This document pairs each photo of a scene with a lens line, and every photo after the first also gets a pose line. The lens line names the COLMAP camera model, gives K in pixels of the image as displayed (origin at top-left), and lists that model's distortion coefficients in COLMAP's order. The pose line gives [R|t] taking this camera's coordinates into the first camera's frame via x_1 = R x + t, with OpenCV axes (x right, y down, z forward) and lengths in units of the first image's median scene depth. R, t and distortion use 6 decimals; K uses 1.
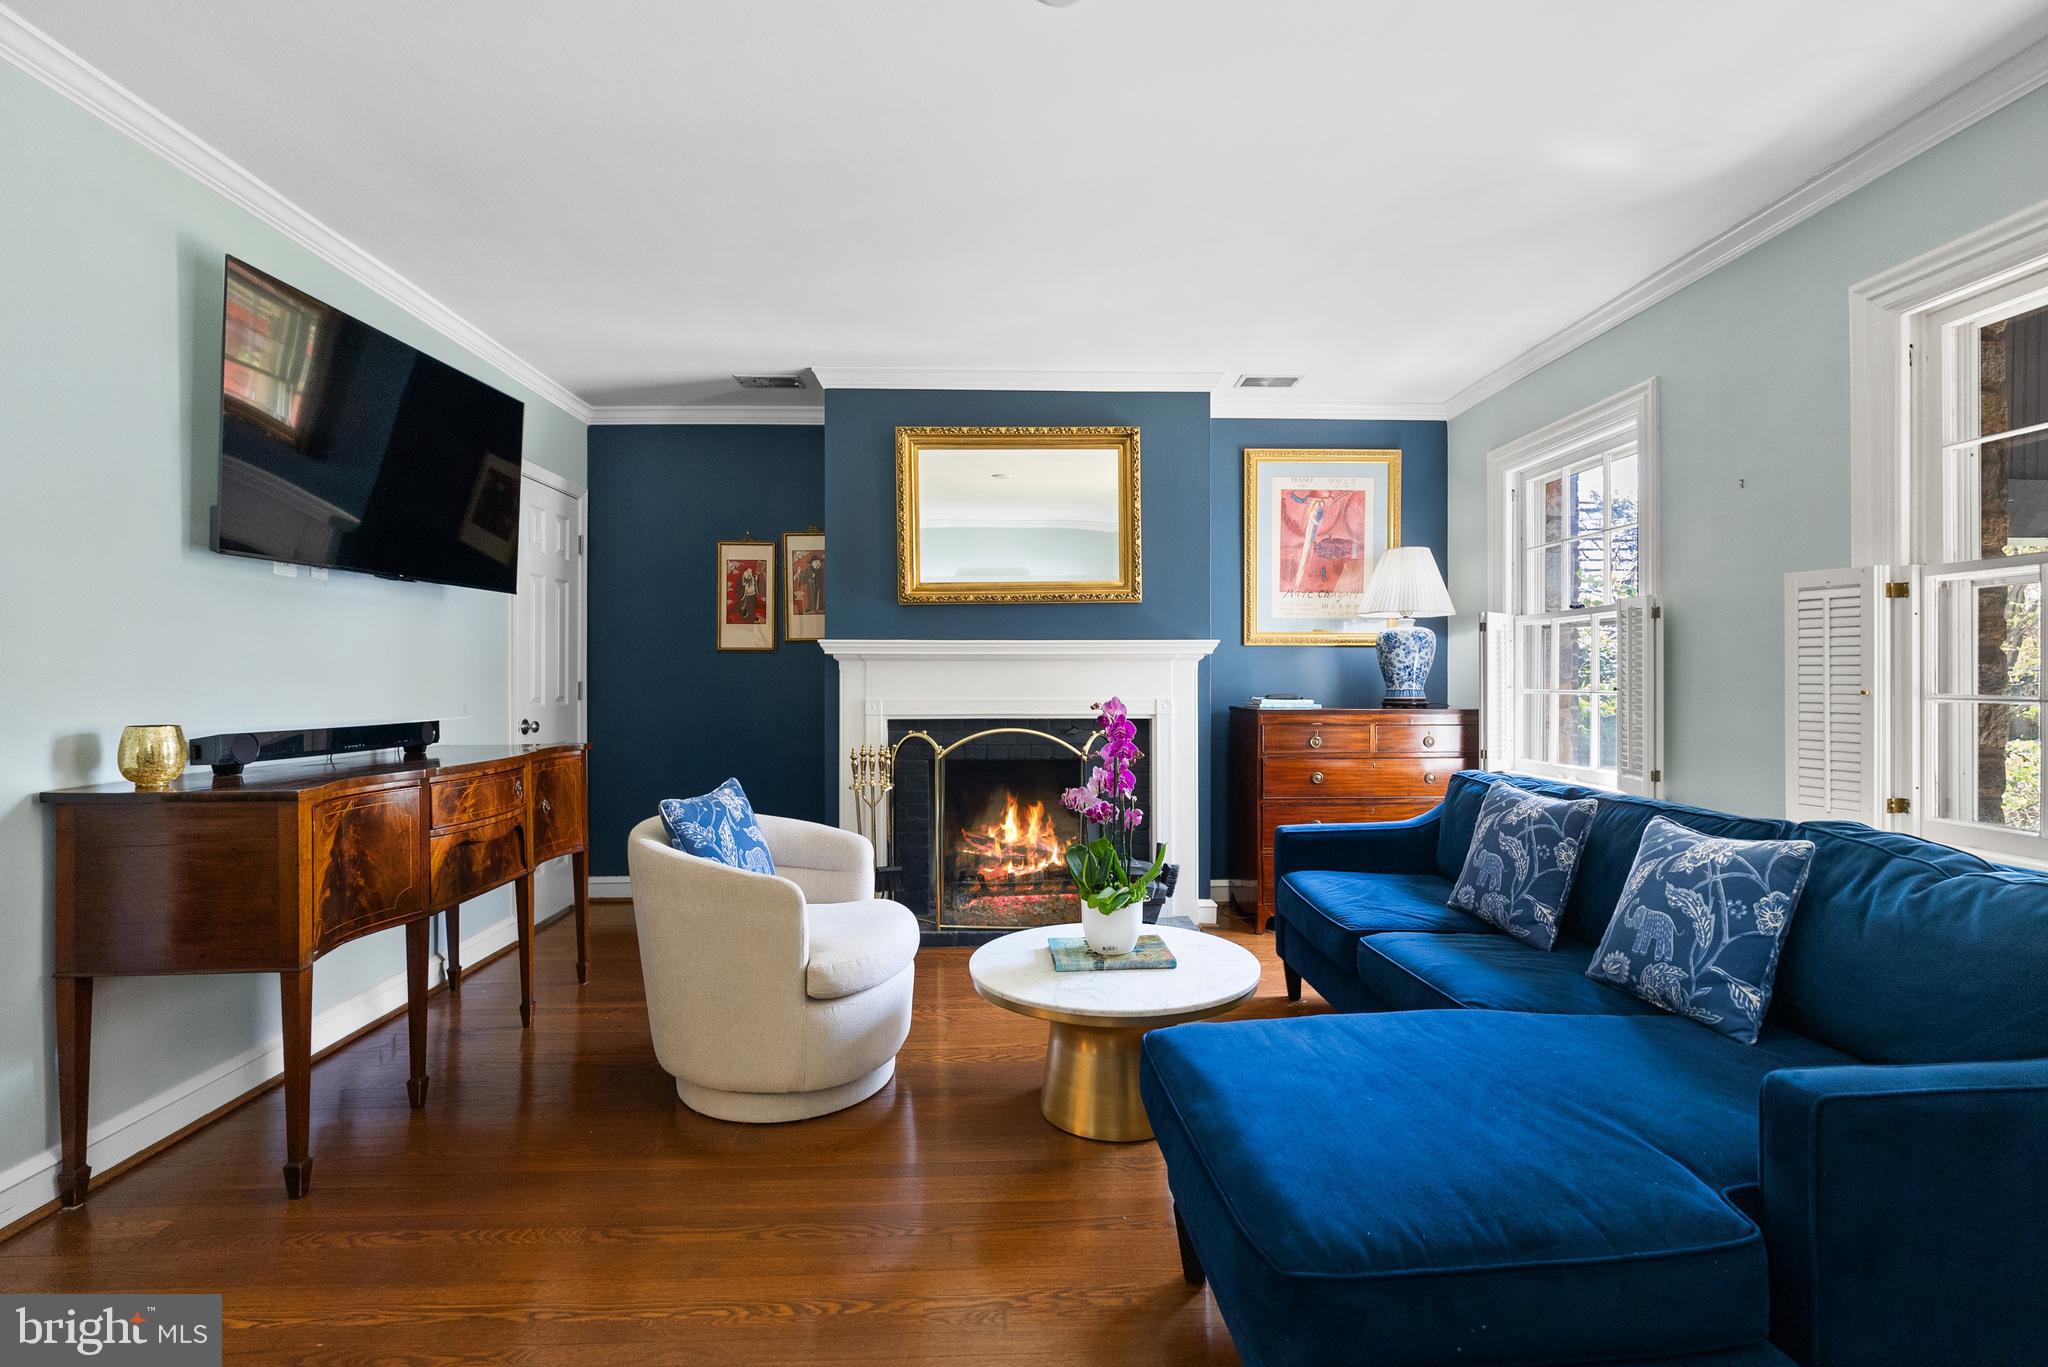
lens RADIAL K [[935.0, 0, 1024.0], [0, 935.0, 683.5], [0, 0, 1]] dist [-0.001572, 0.000141]
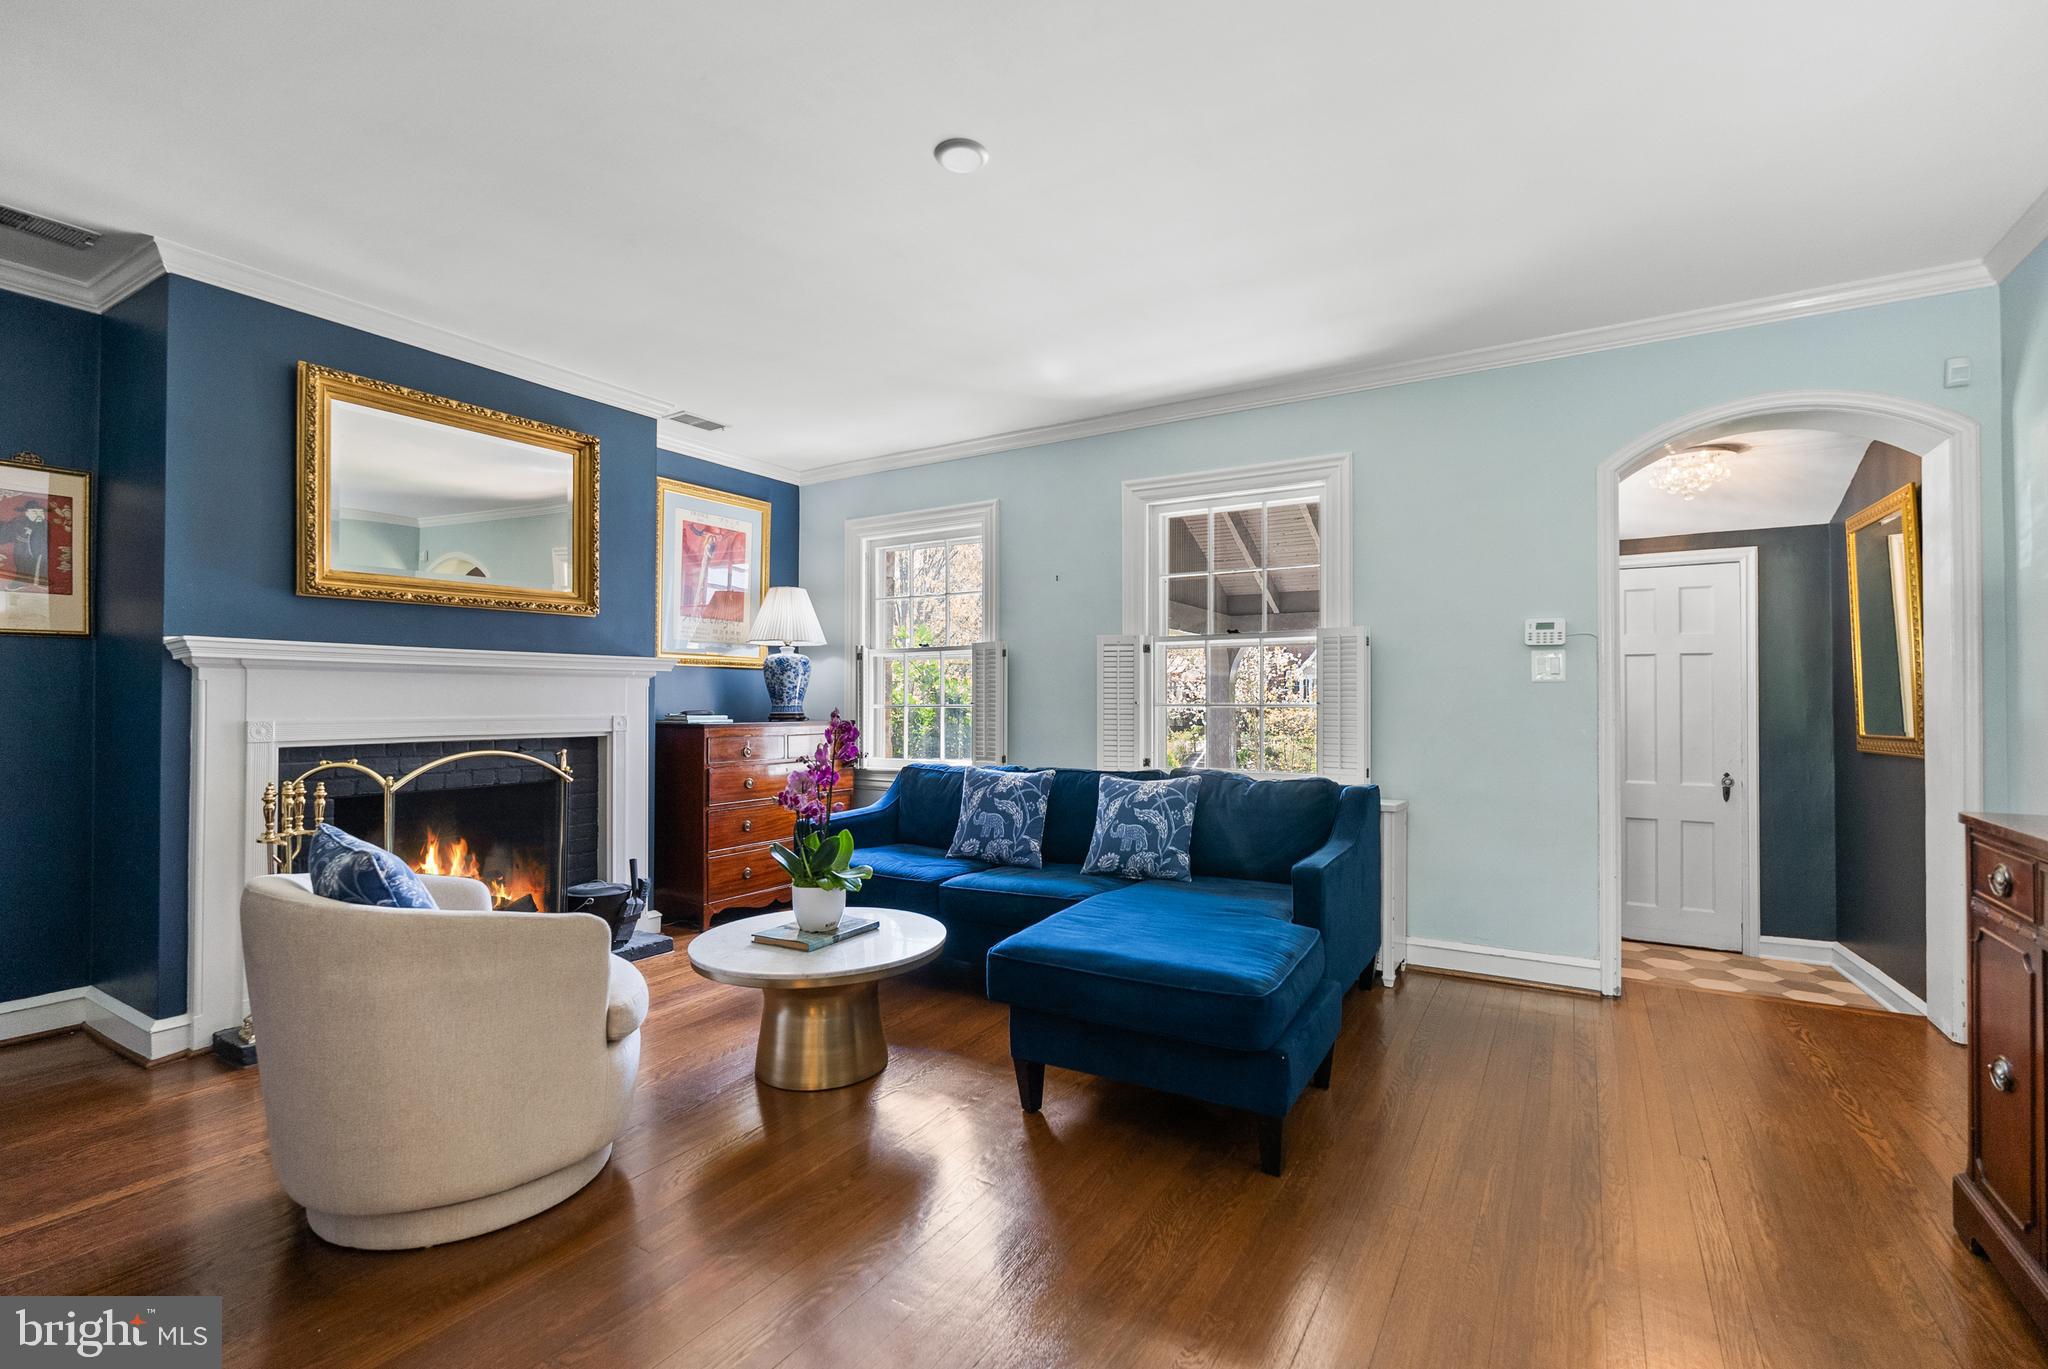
lens RADIAL K [[929.7, 0, 1026.2], [0, 929.7, 694.4], [0, 0, 1]] dist [0.000232, 0.000295]
pose [[0.548139, 0.006571, 0.836362, -0.452128], [0.005624, 0.999918, -0.011542, 0.007795], [-0.836369, 0.011030, 0.548056, 0.099331]]
